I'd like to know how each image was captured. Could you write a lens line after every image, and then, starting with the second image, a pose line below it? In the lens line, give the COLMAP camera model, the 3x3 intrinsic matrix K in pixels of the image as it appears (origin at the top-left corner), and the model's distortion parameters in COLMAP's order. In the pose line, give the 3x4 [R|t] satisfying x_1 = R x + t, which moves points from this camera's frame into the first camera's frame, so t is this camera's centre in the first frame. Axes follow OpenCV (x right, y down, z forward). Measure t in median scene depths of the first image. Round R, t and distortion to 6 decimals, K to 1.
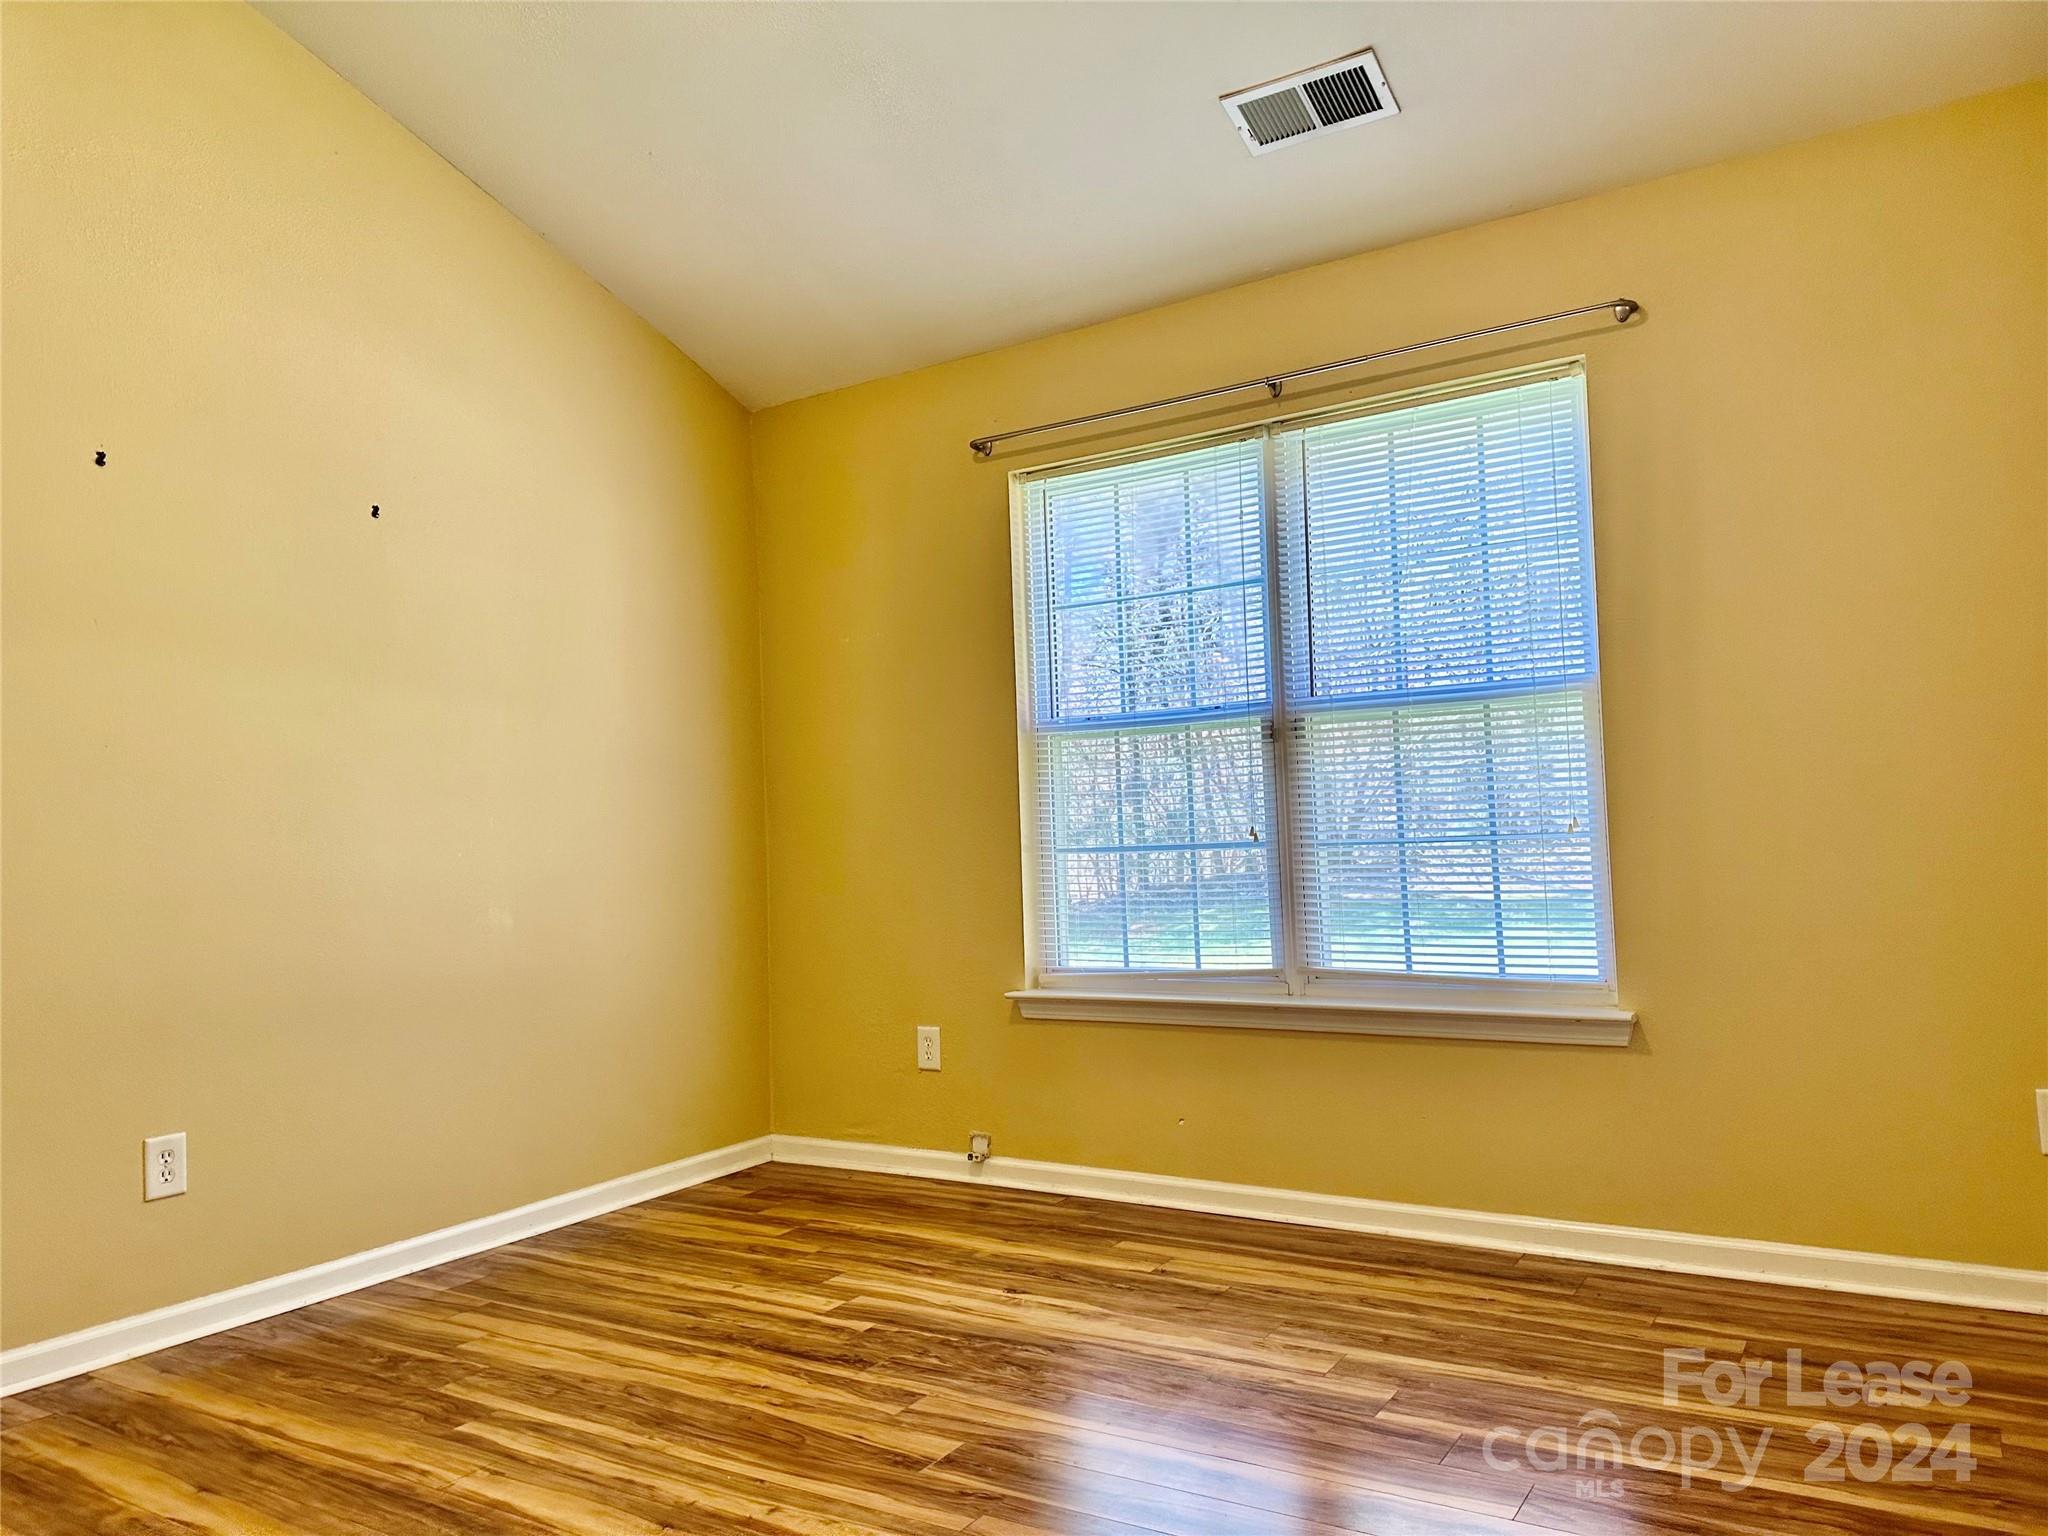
lens RADIAL K [[1440.8, 0, 1021.5], [0, 1440.8, 758.7], [0, 0, 1]] dist [0.115208, -0.165267]
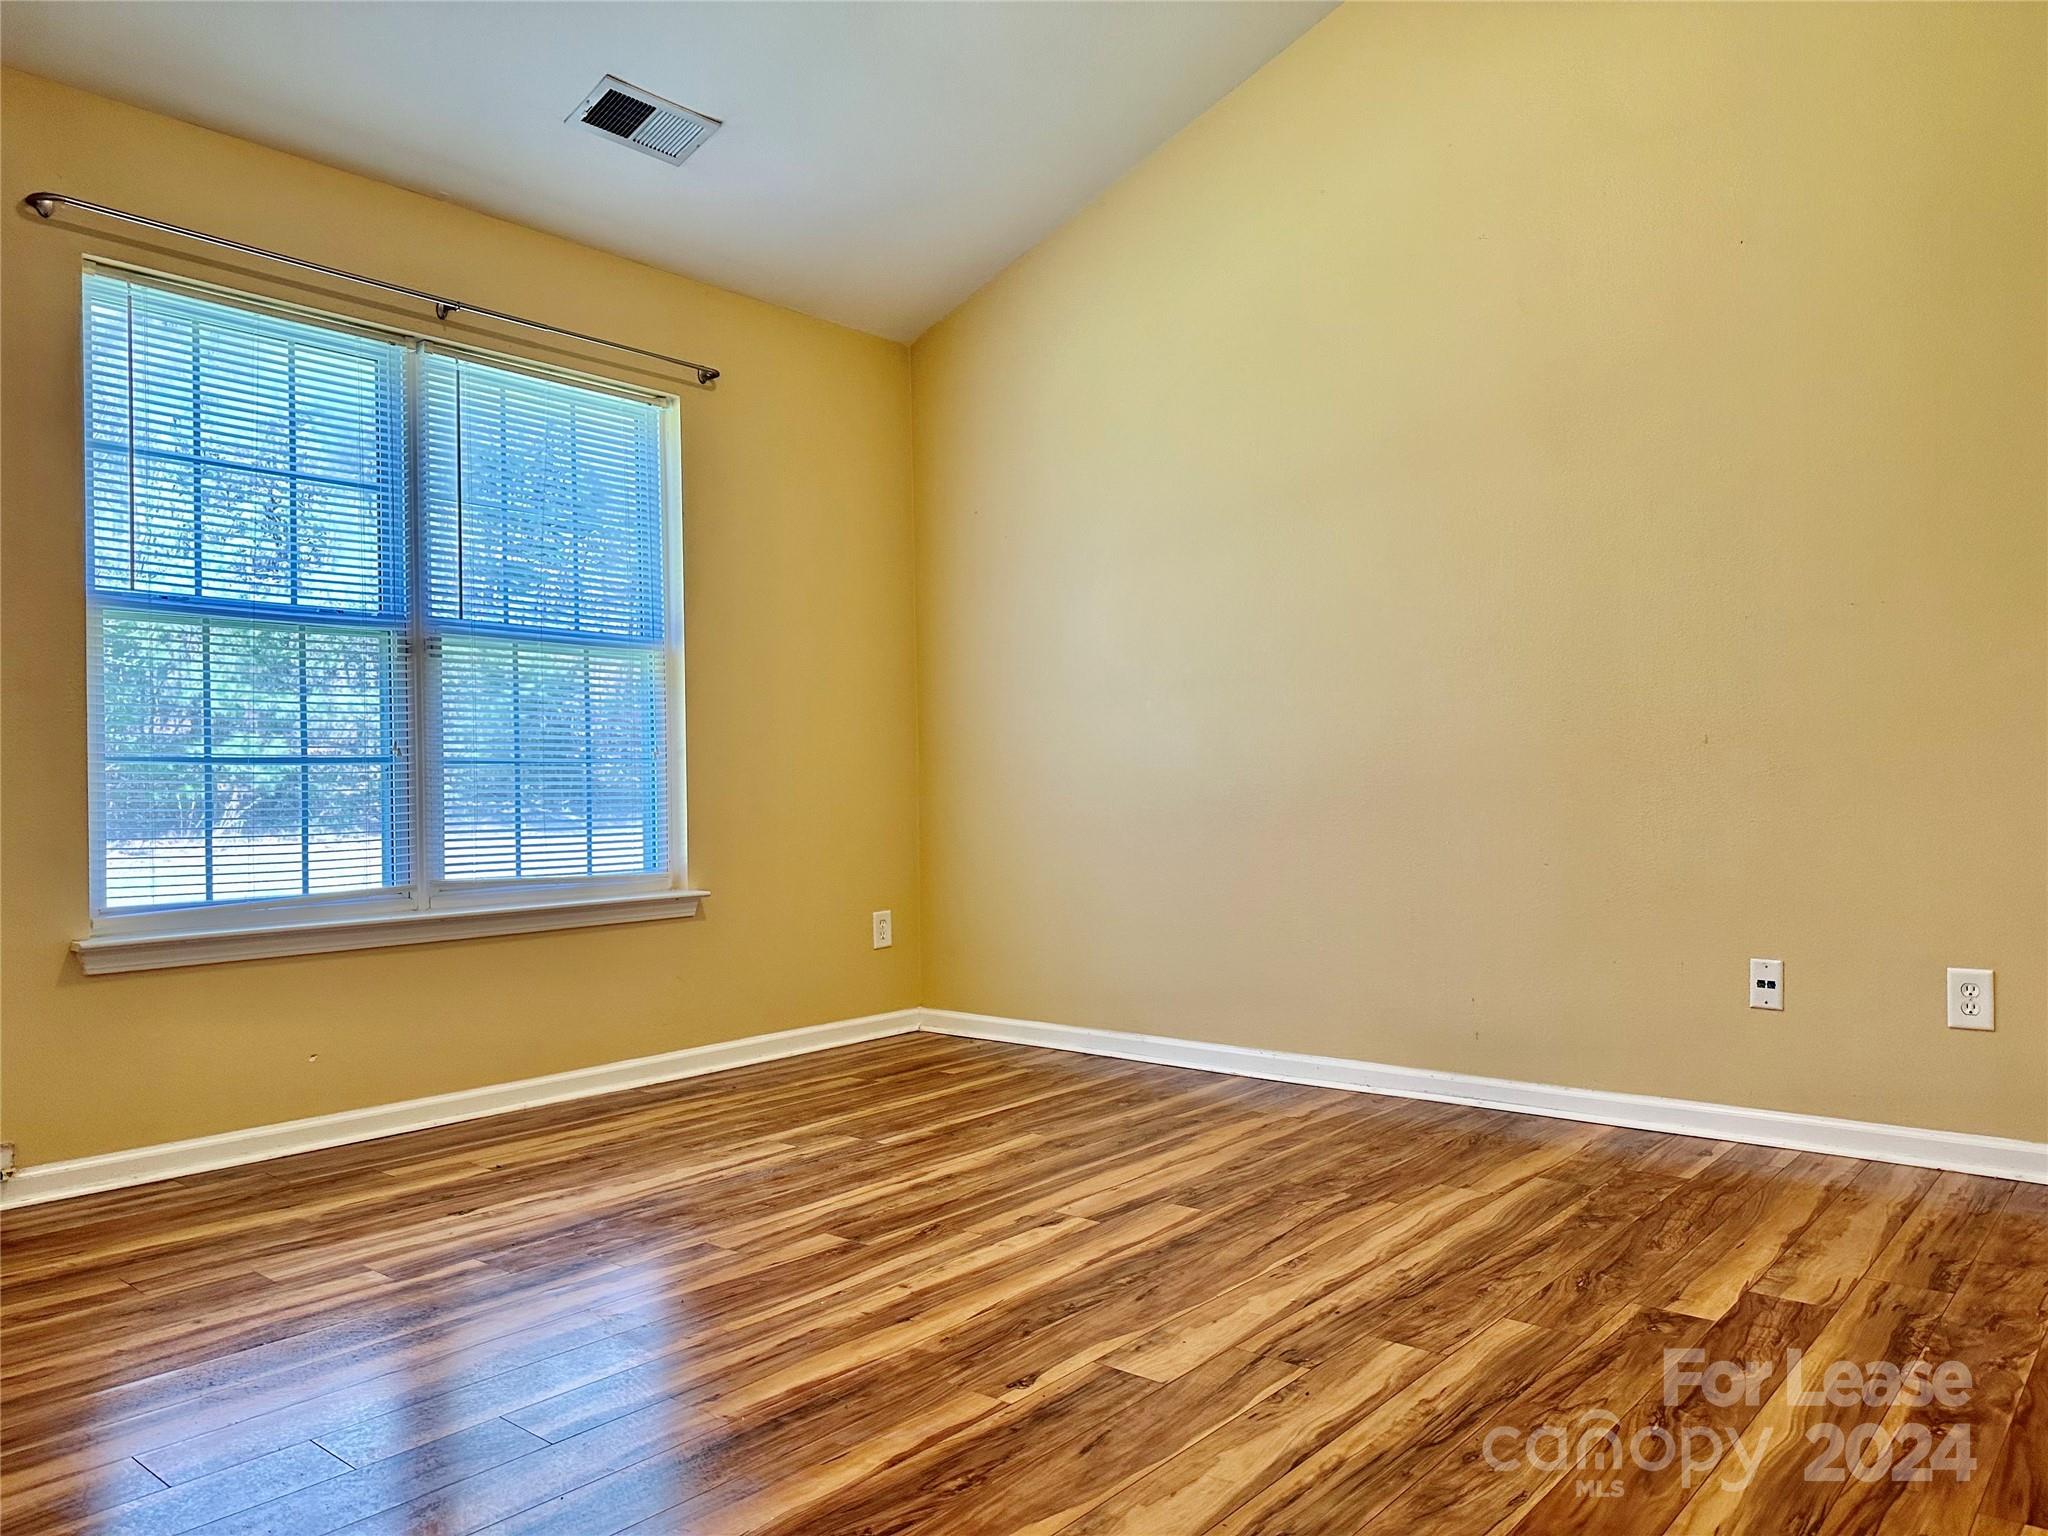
lens RADIAL K [[1451.2, 0, 1024.0], [0, 1451.2, 768.0], [0, 0, 1]] dist [-0.009483, -0.004707]
pose [[0.128687, 0.049340, 0.990457, -0.855508], [-0.042106, 0.998133, -0.044252, 0.103604], [-0.990791, -0.036009, 0.130524, 0.513912]]
